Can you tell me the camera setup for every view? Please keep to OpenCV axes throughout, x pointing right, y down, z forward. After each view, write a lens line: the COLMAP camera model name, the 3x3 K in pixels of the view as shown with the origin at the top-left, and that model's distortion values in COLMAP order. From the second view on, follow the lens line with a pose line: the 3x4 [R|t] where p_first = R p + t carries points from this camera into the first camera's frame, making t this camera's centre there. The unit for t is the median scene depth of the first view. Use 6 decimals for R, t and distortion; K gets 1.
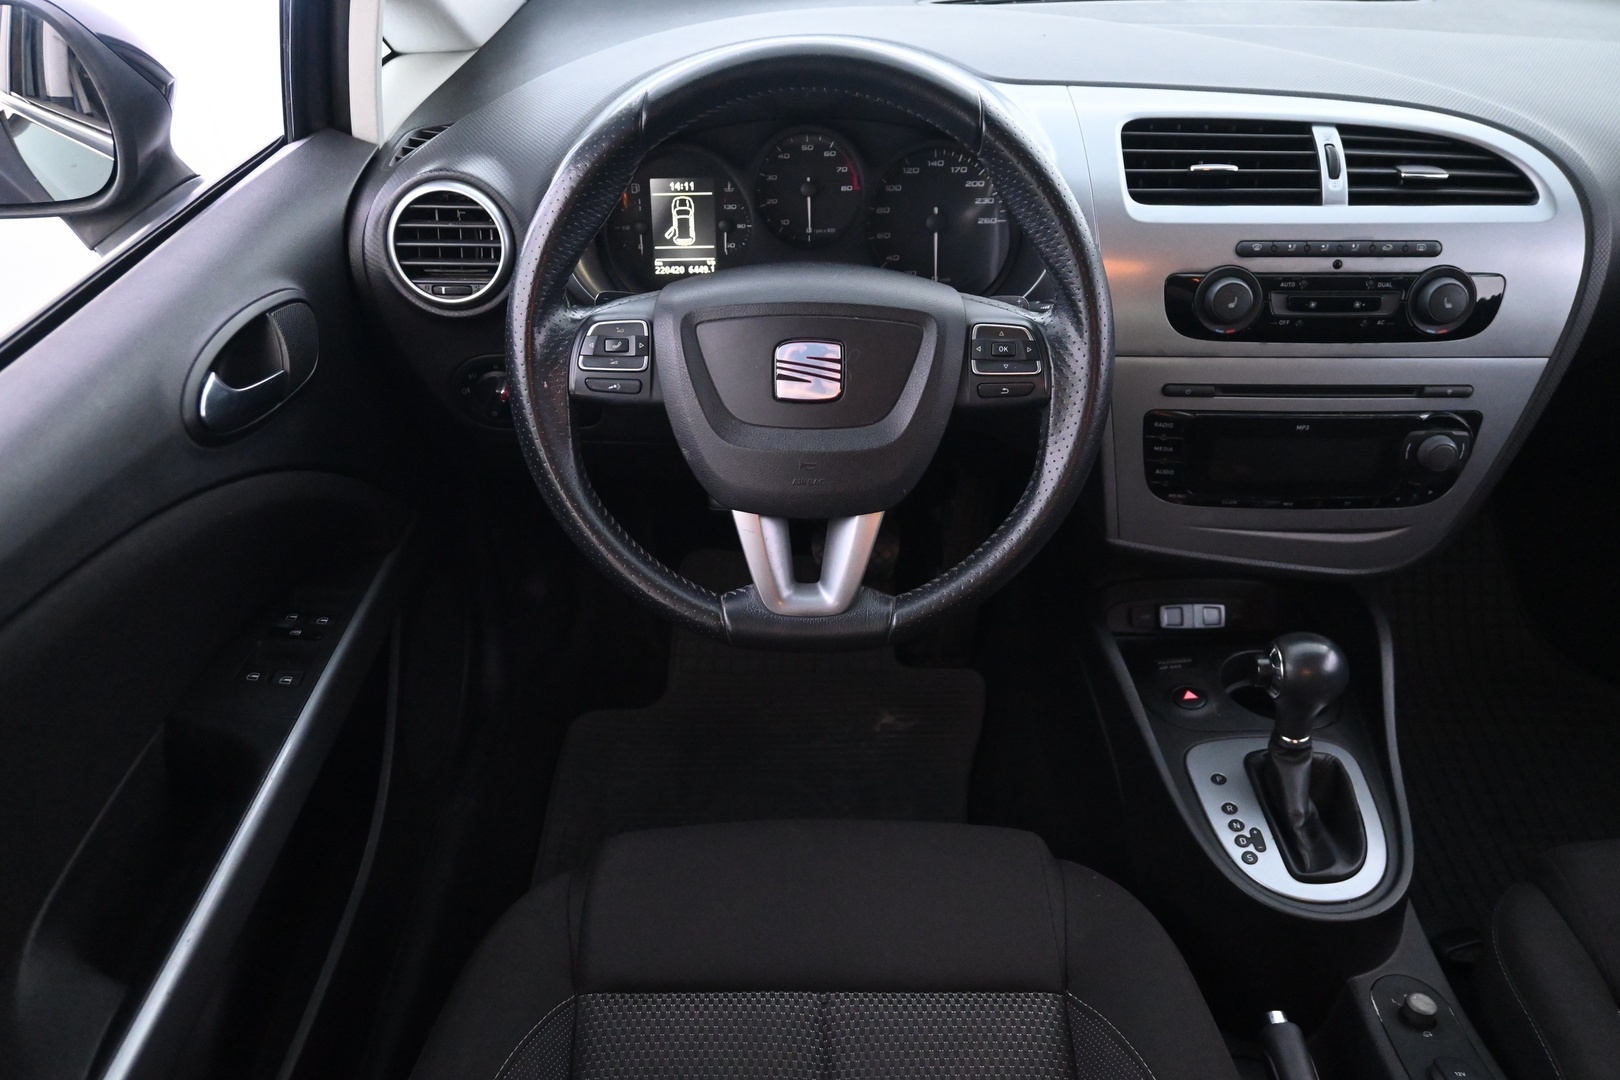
lens RADIAL K [[1234.9, 0, 810.0], [0, 1234.9, 540.0], [0, 0, 1]] dist [0.000942, 0.002680]
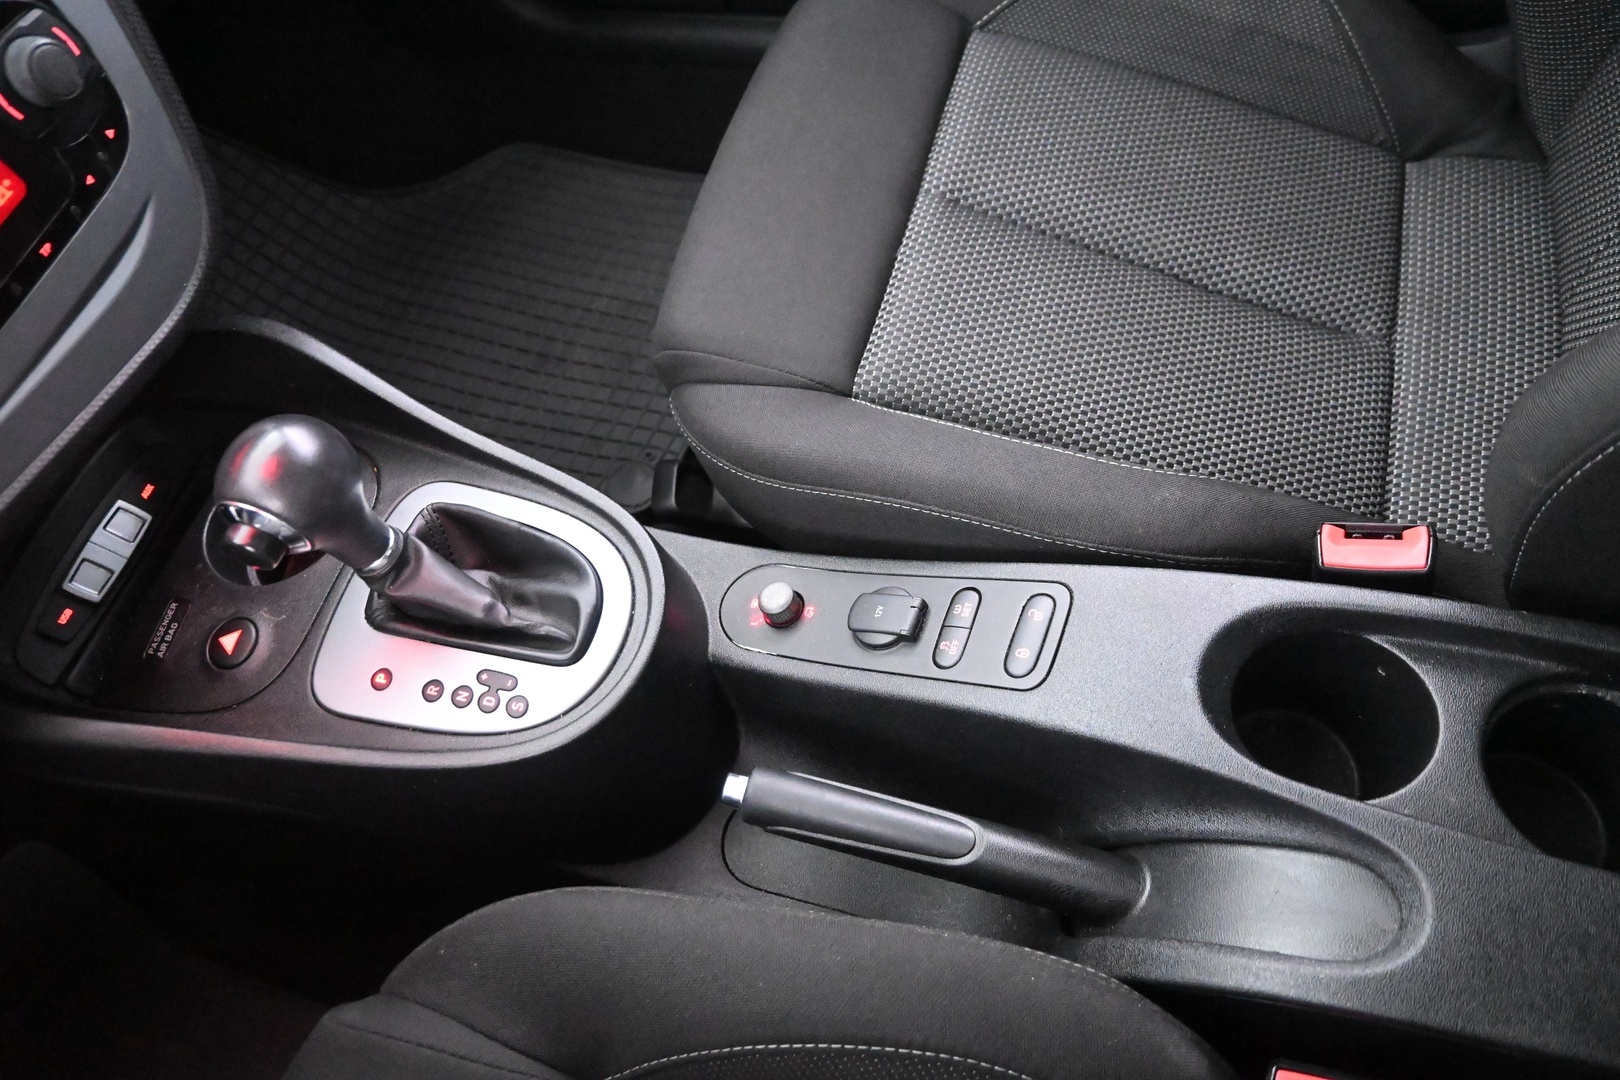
lens RADIAL K [[1126.8, 0, 810.0], [0, 1126.8, 540.0], [0, 0, 1]] dist [0.002353, 0.001798]
pose [[0.286806, -0.849140, 0.443513, 0.124241], [0.689870, 0.504293, 0.519391, 0.005762], [-0.664696, 0.157002, 0.730431, 0.263490]]
